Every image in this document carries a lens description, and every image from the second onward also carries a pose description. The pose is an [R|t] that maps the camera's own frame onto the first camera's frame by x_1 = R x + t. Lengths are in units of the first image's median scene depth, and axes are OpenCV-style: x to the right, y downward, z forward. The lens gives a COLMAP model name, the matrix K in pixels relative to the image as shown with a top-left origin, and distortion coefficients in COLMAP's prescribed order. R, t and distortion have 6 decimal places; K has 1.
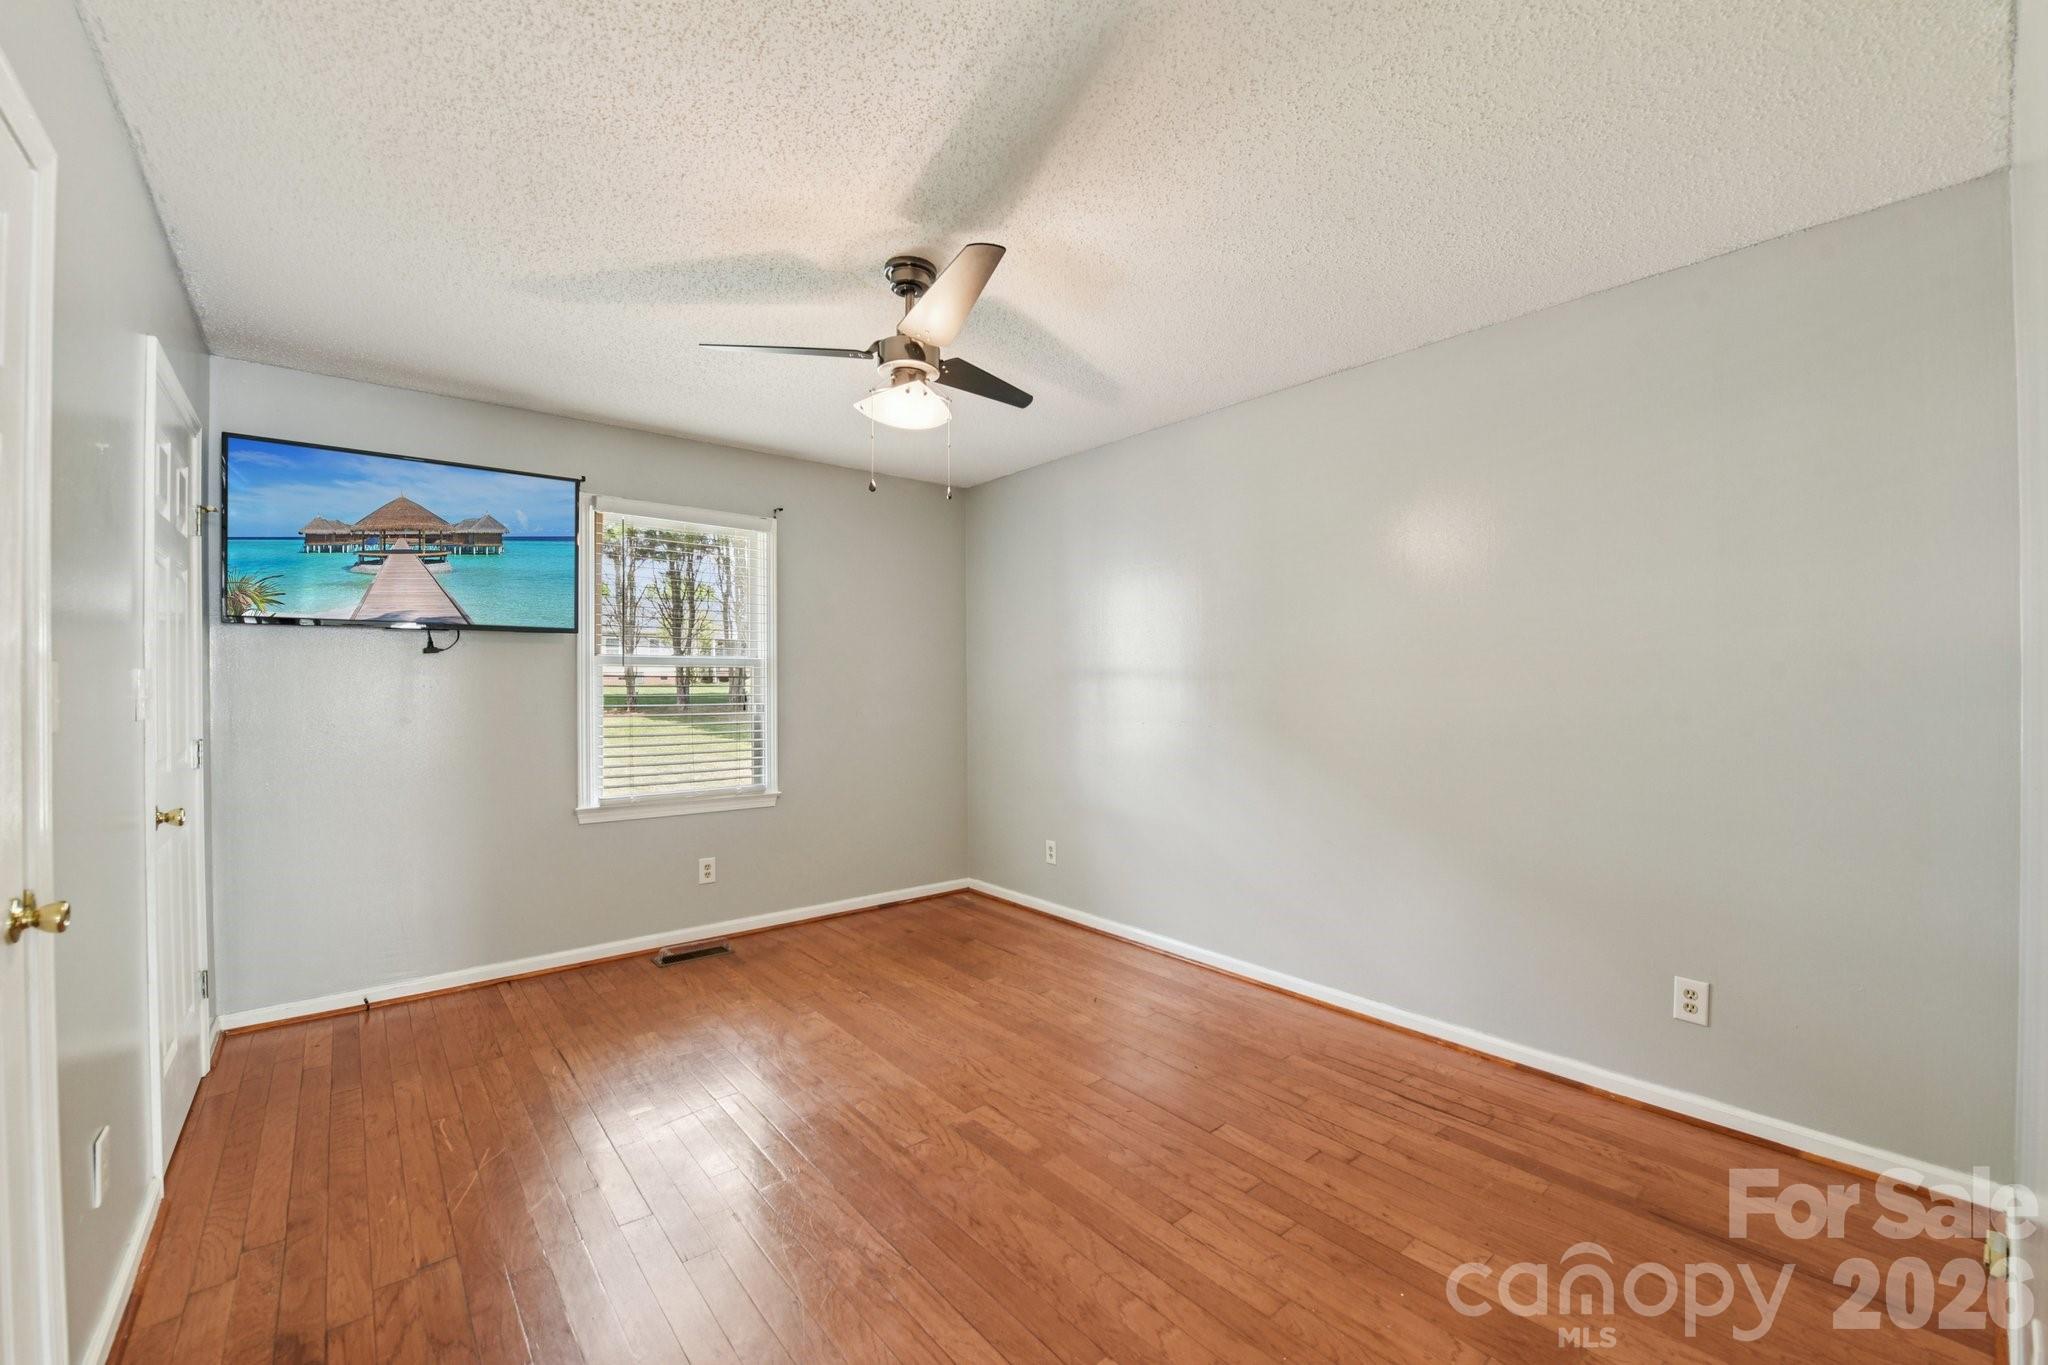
lens RADIAL K [[827.6, 0, 1027.8], [0, 827.6, 684.4], [0, 0, 1]] dist [-0.015508, -0.000886]
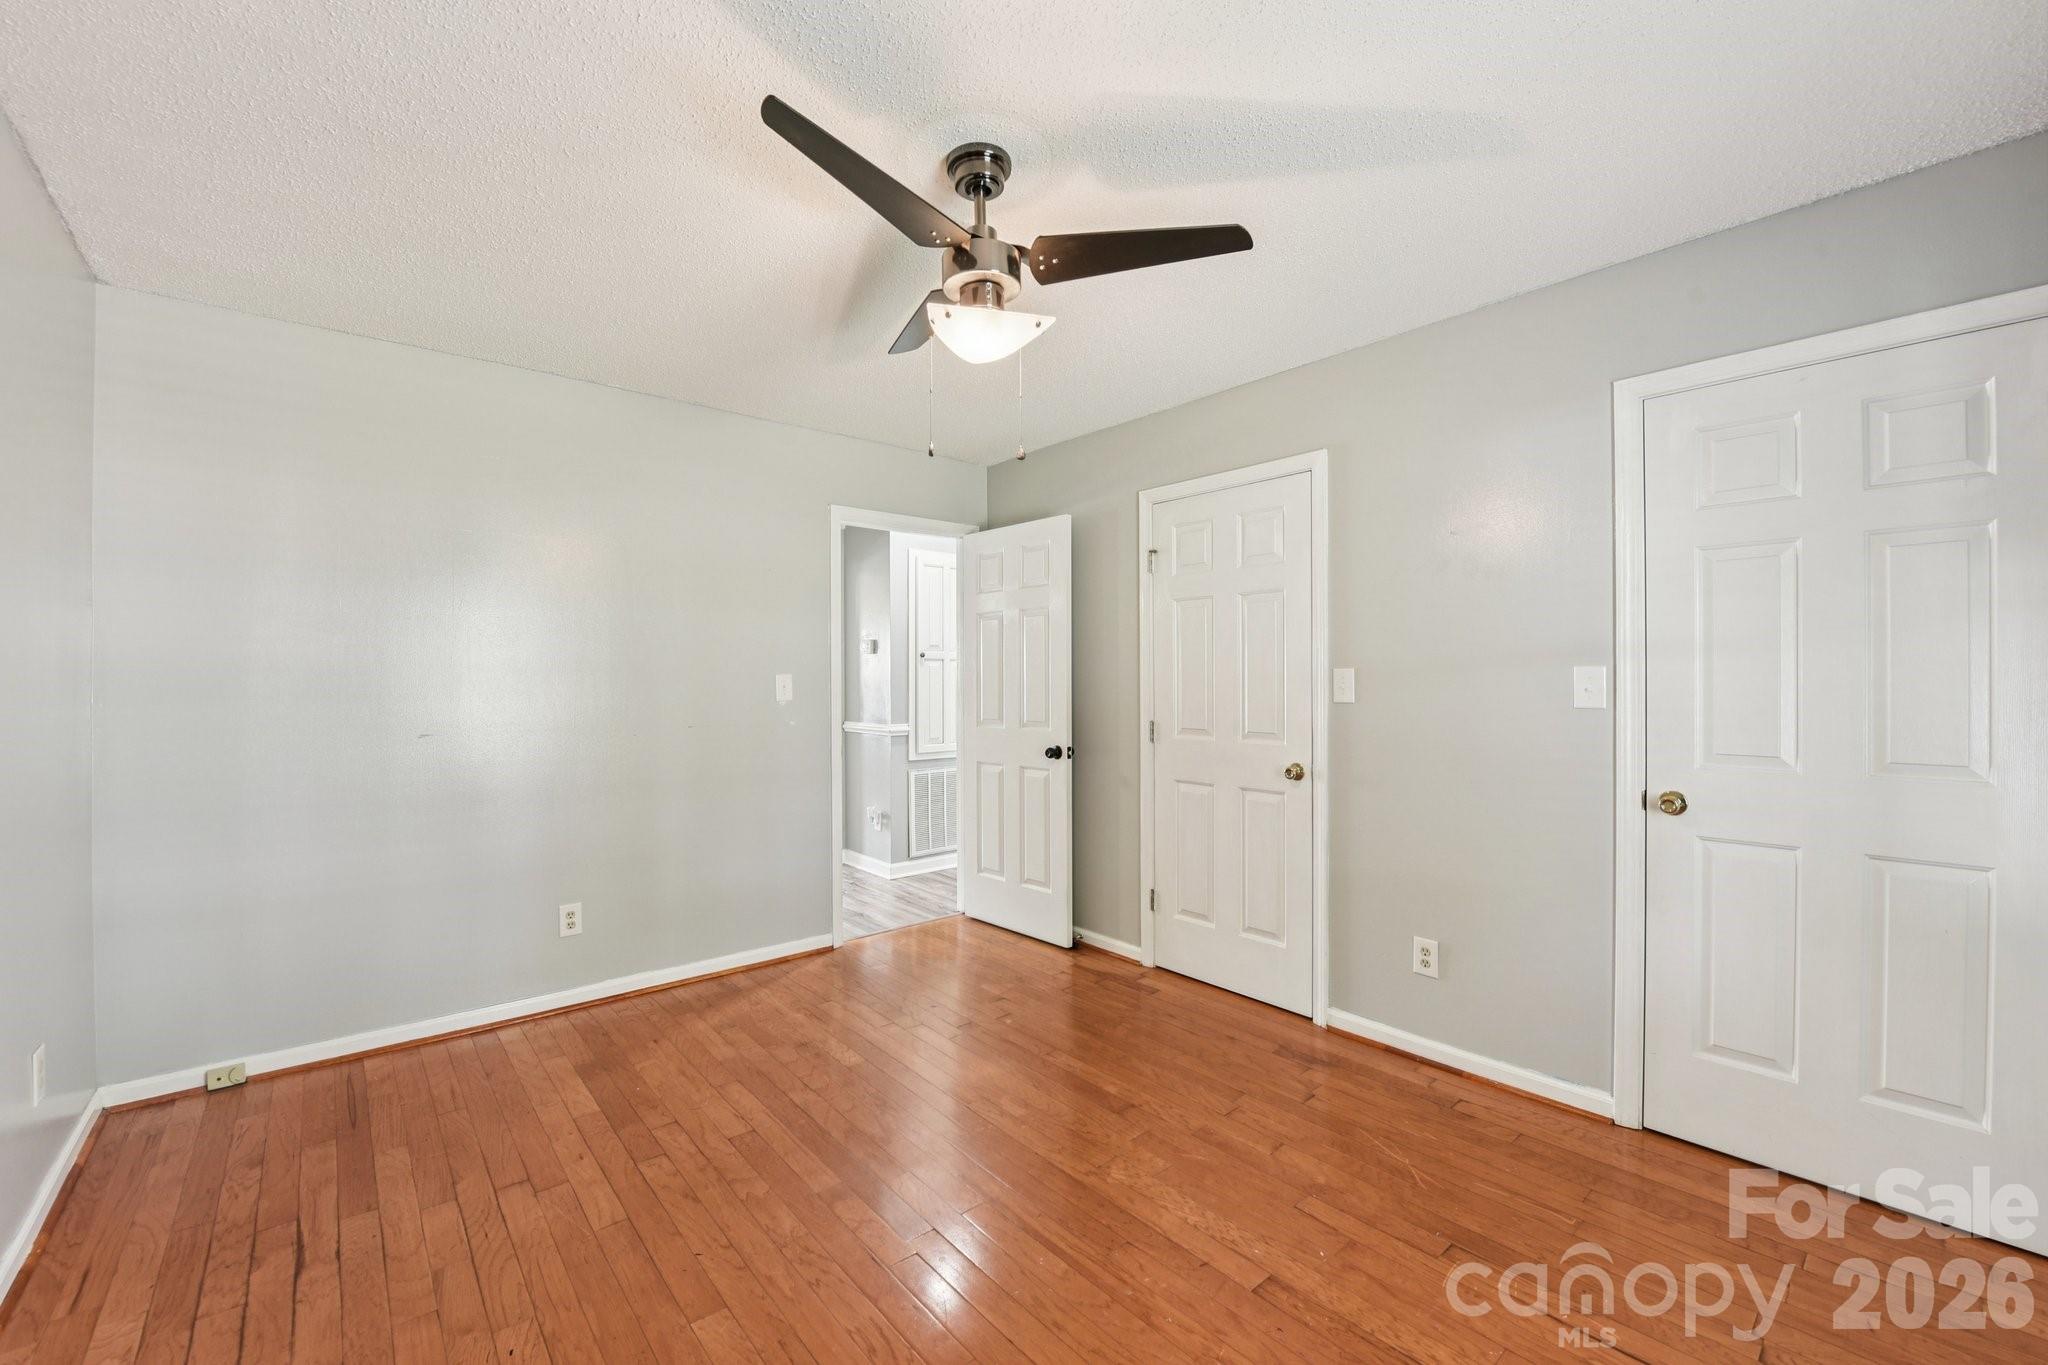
lens RADIAL K [[827.6, 0, 1027.8], [0, 827.6, 684.4], [0, 0, 1]] dist [-0.015508, -0.000886]
pose [[-0.999748, 0.006169, -0.021593, -0.186473], [0.006110, 0.999977, 0.002788, -0.001900], [0.021609, 0.002656, -0.999763, 1.998485]]
